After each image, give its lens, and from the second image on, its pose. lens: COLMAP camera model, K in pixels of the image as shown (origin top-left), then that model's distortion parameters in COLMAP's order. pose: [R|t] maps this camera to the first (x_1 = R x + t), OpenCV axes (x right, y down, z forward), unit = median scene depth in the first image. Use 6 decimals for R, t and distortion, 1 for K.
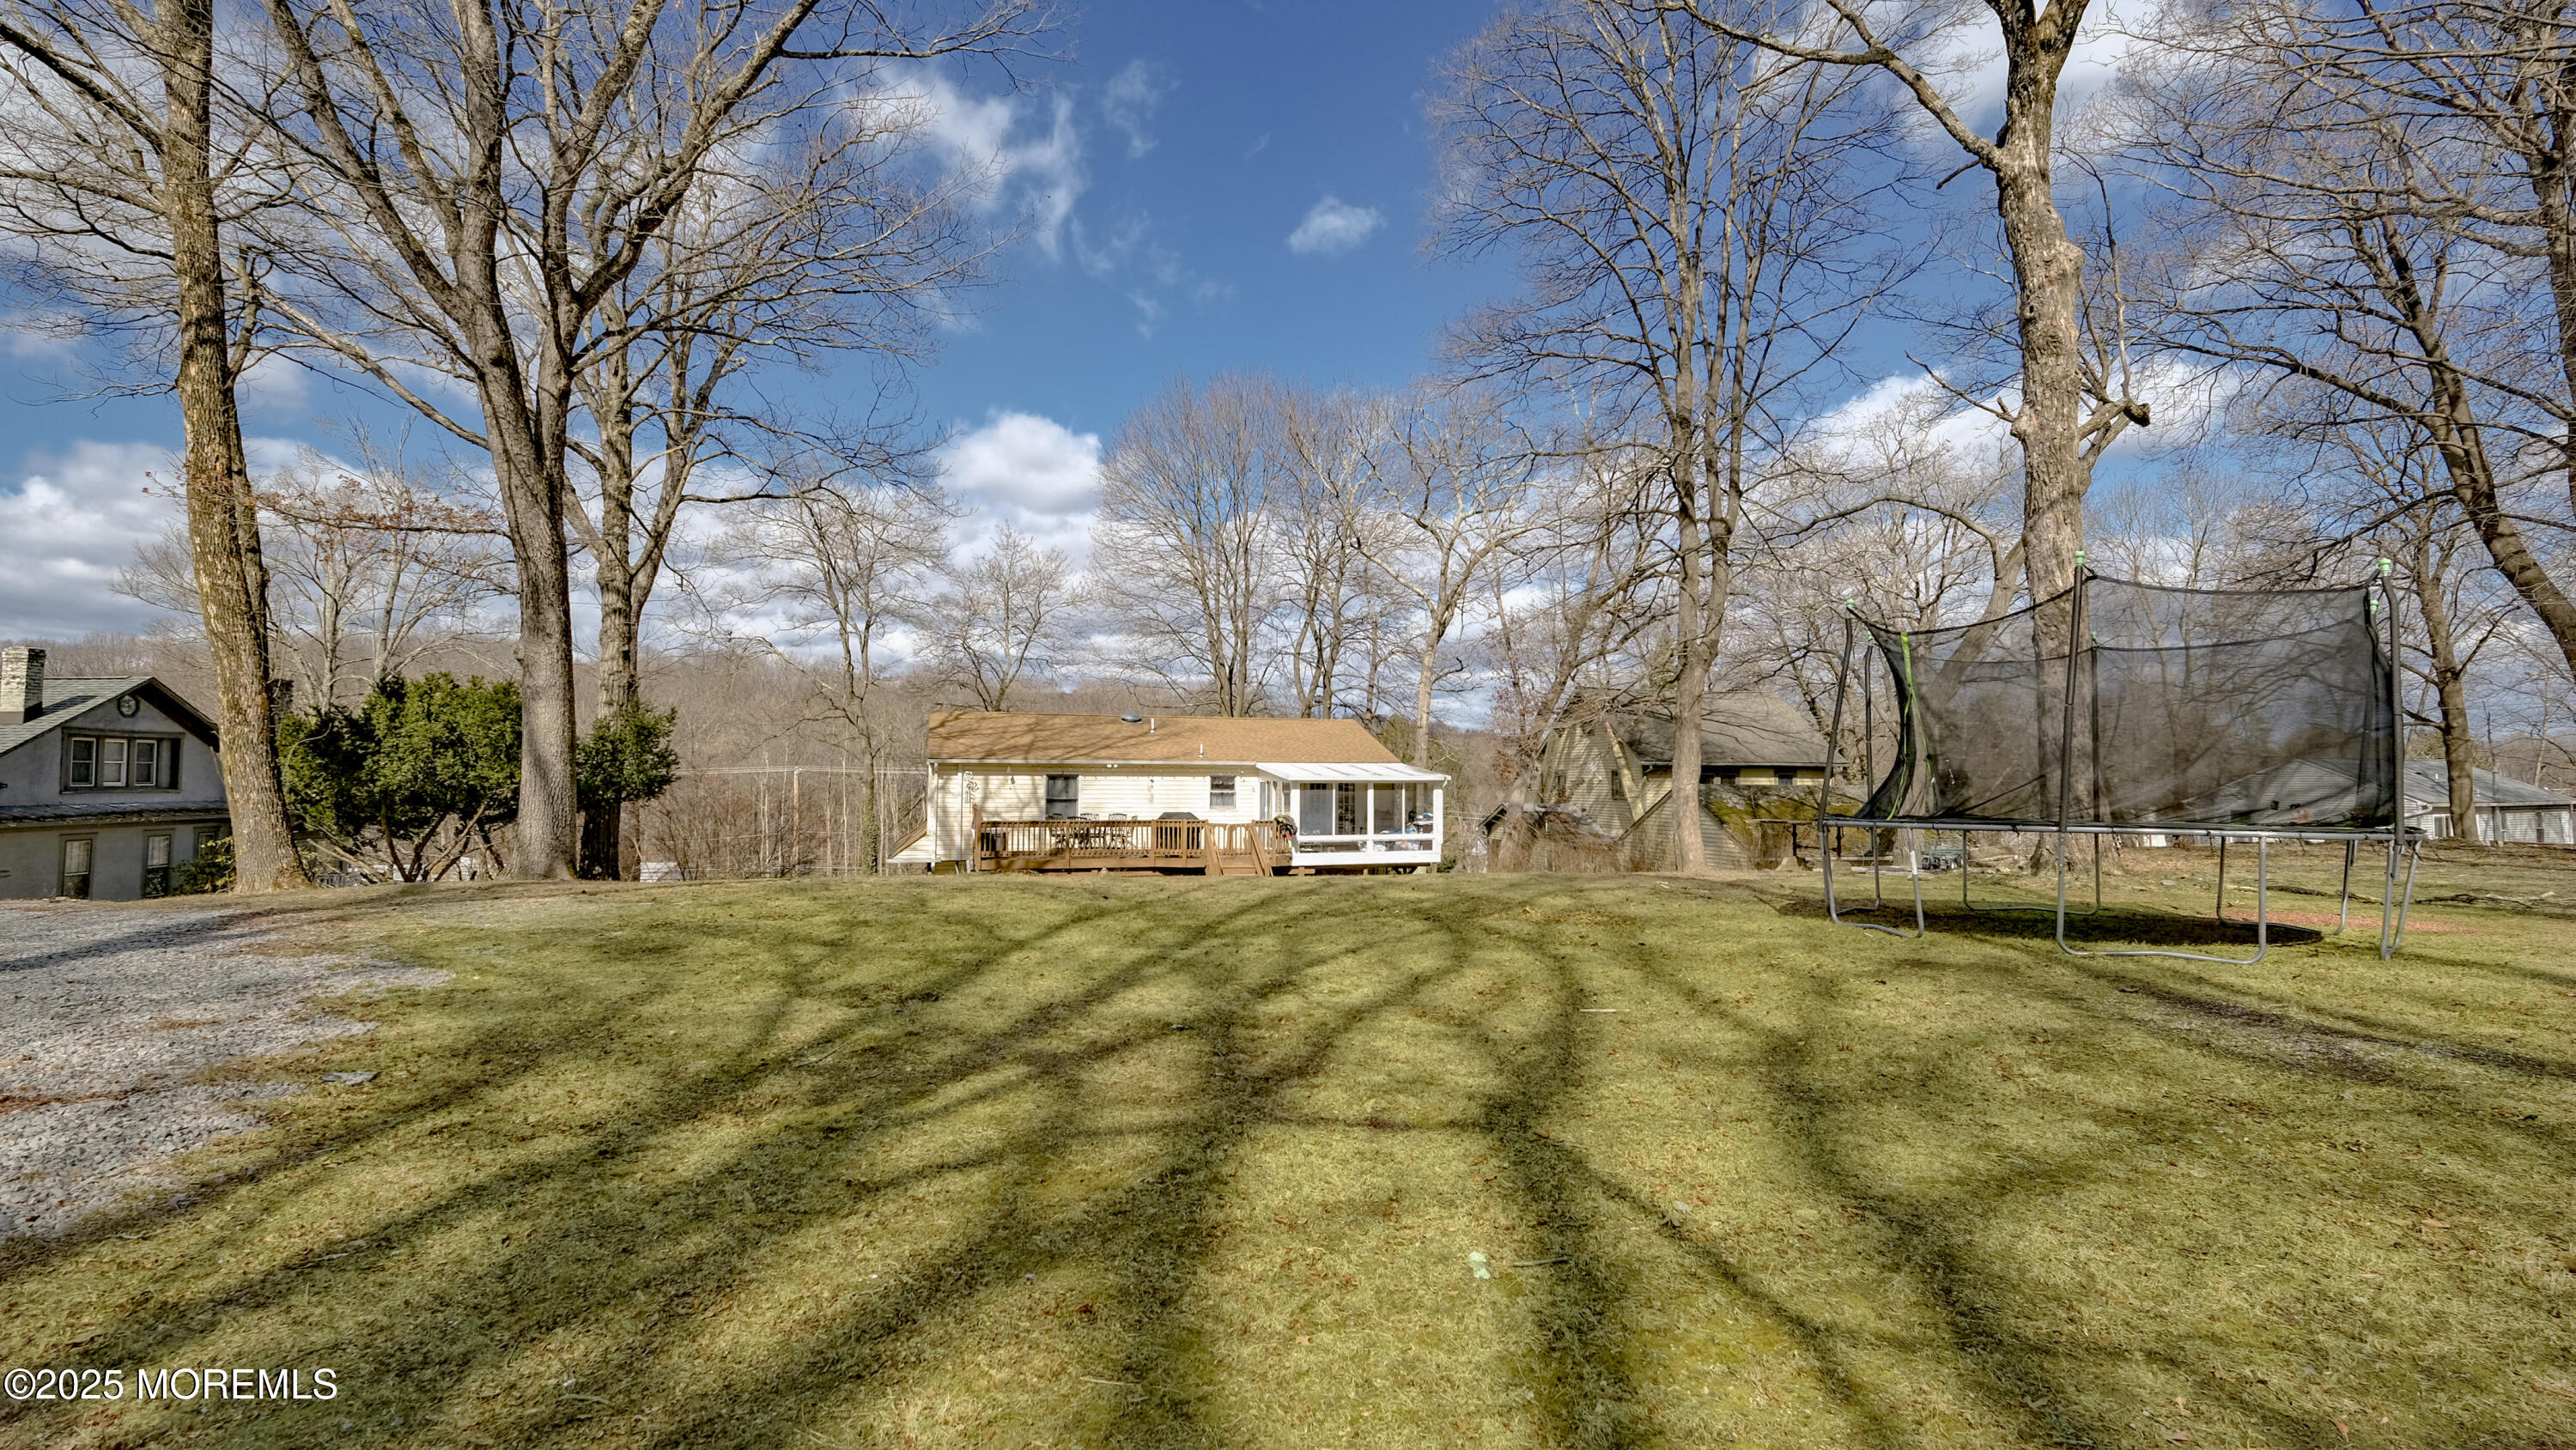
lens RADIAL K [[1123.7, 0, 1288.0], [0, 1123.7, 725.0], [0, 0, 1]] dist [0.001009, 0.000336]
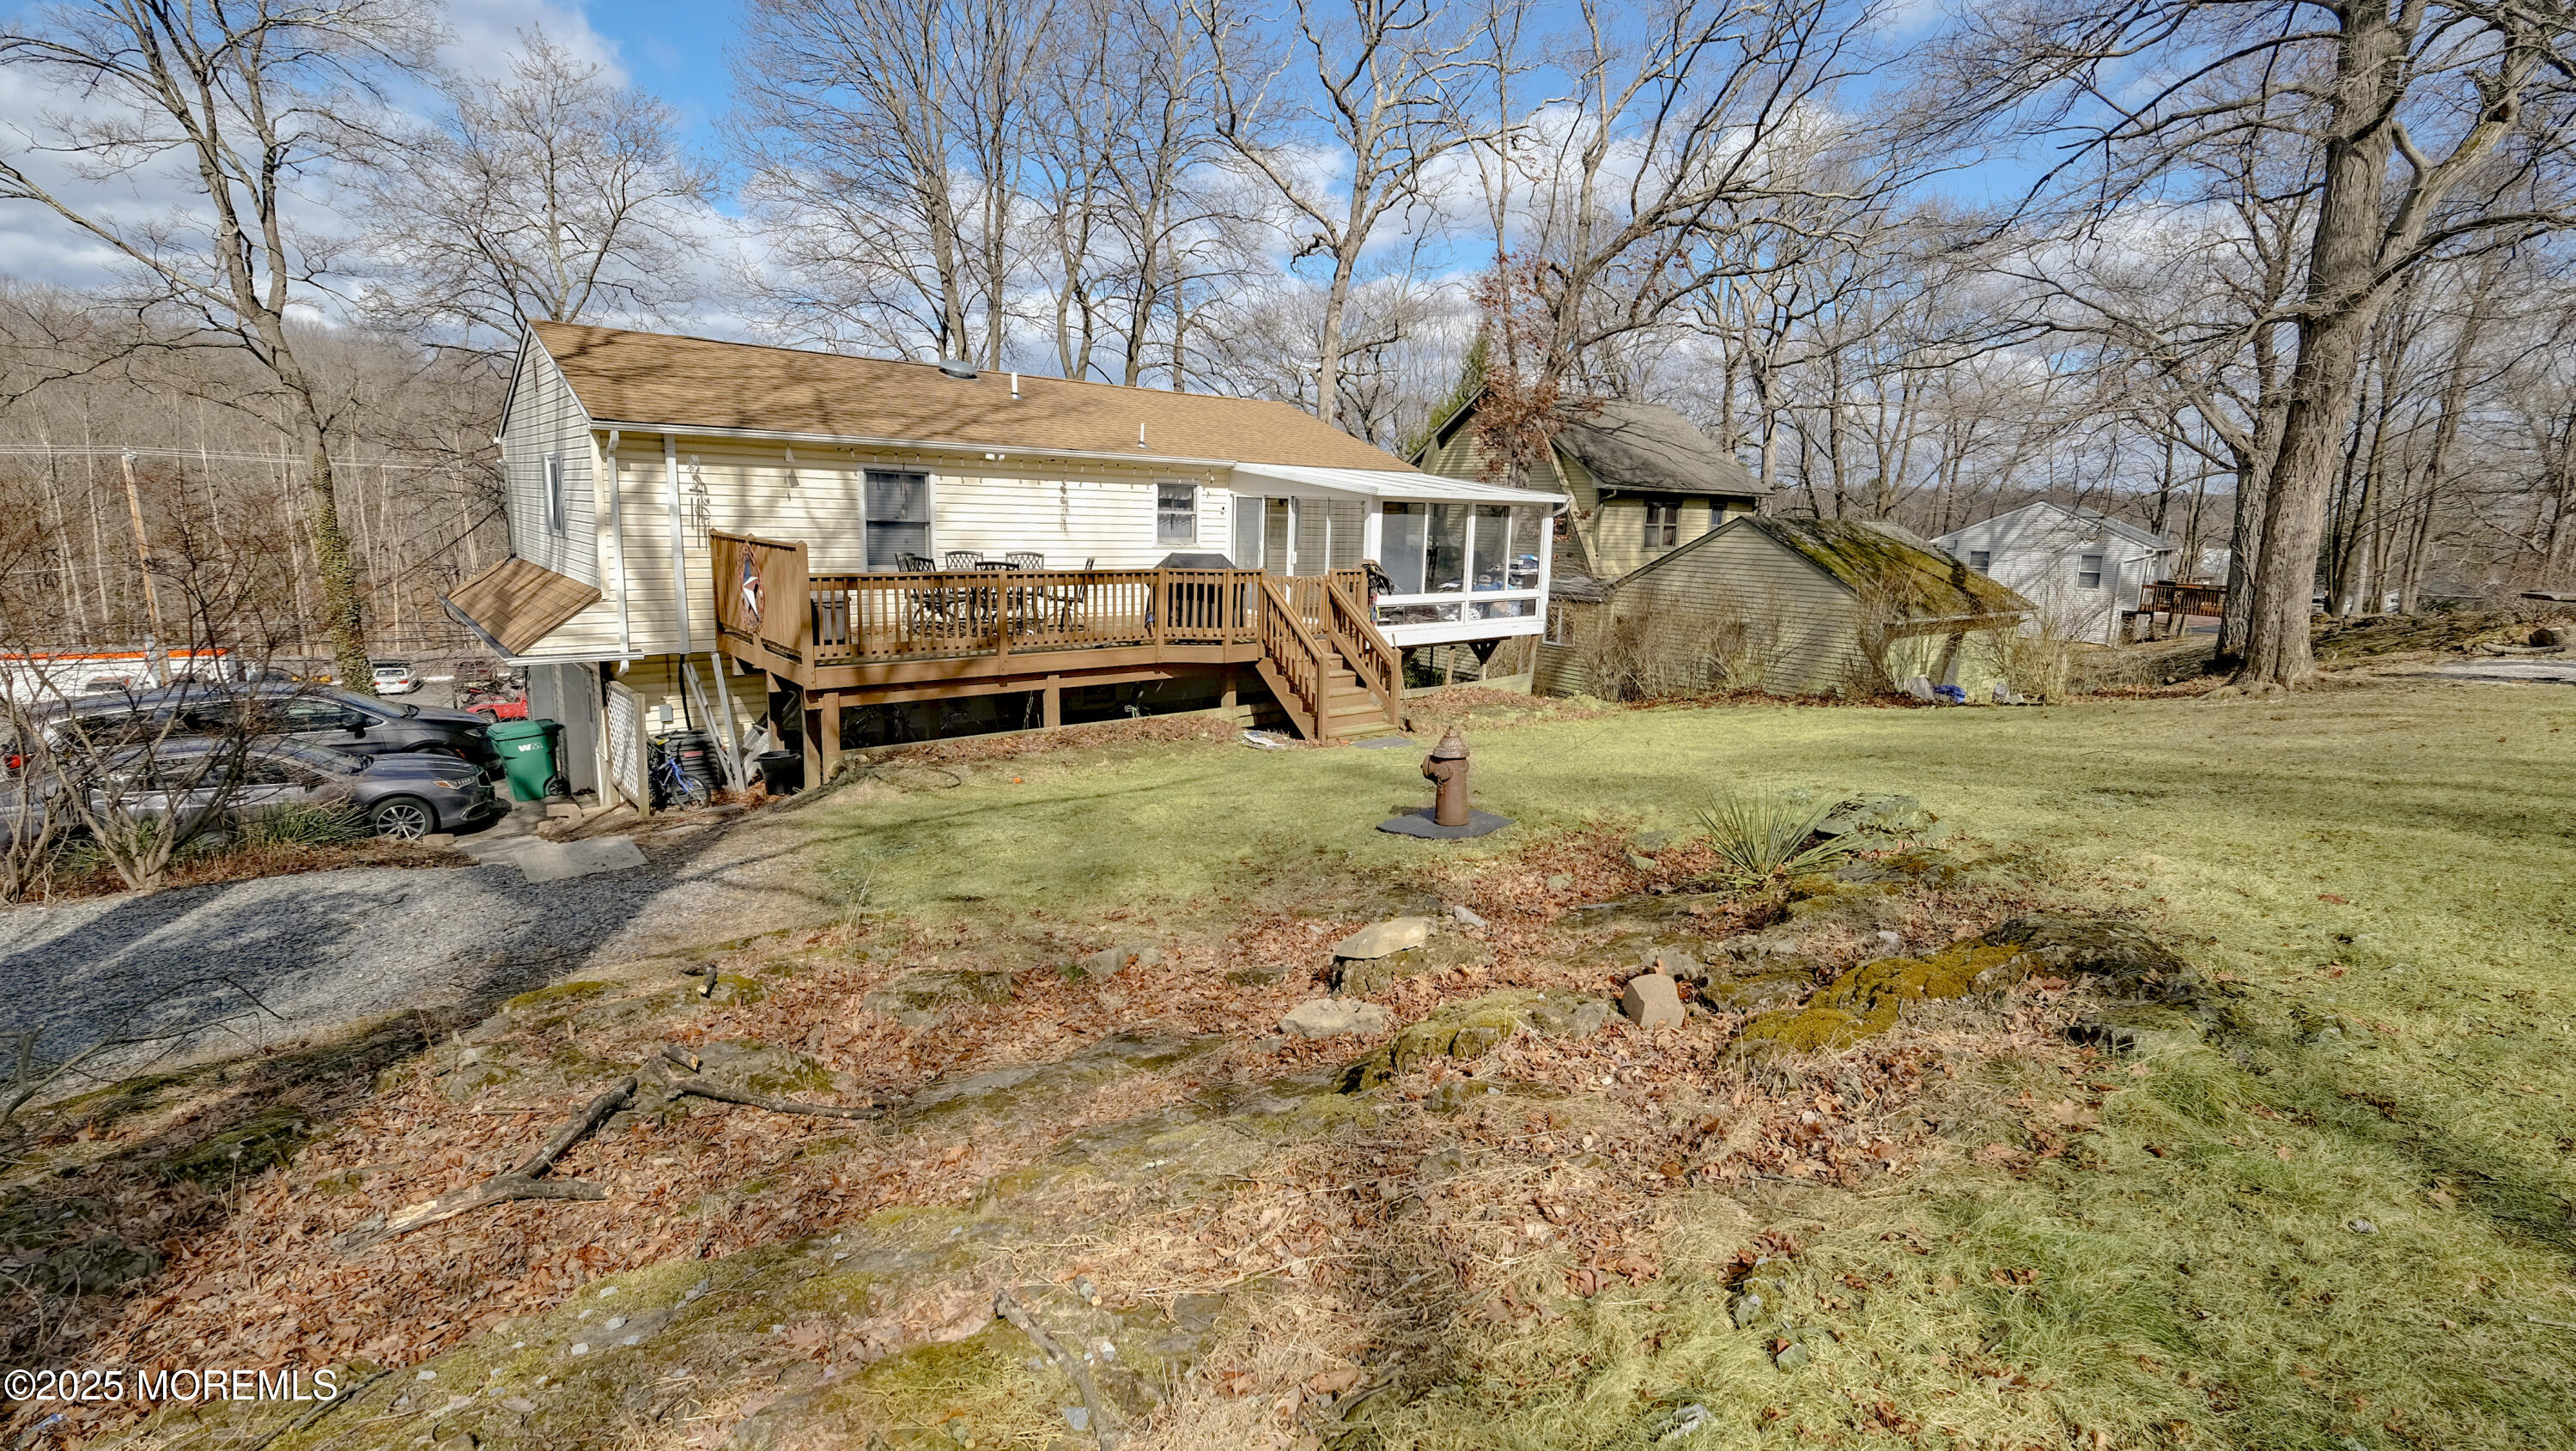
lens RADIAL K [[1123.7, 0, 1288.0], [0, 1123.7, 725.5], [0, 0, 1]] dist [0.001009, 0.000336]
pose [[0.925991, -0.052635, 0.373860, -0.237902], [-0.039687, 0.971178, 0.235029, 0.030828], [-0.375455, -0.232472, 0.897212, 0.490260]]
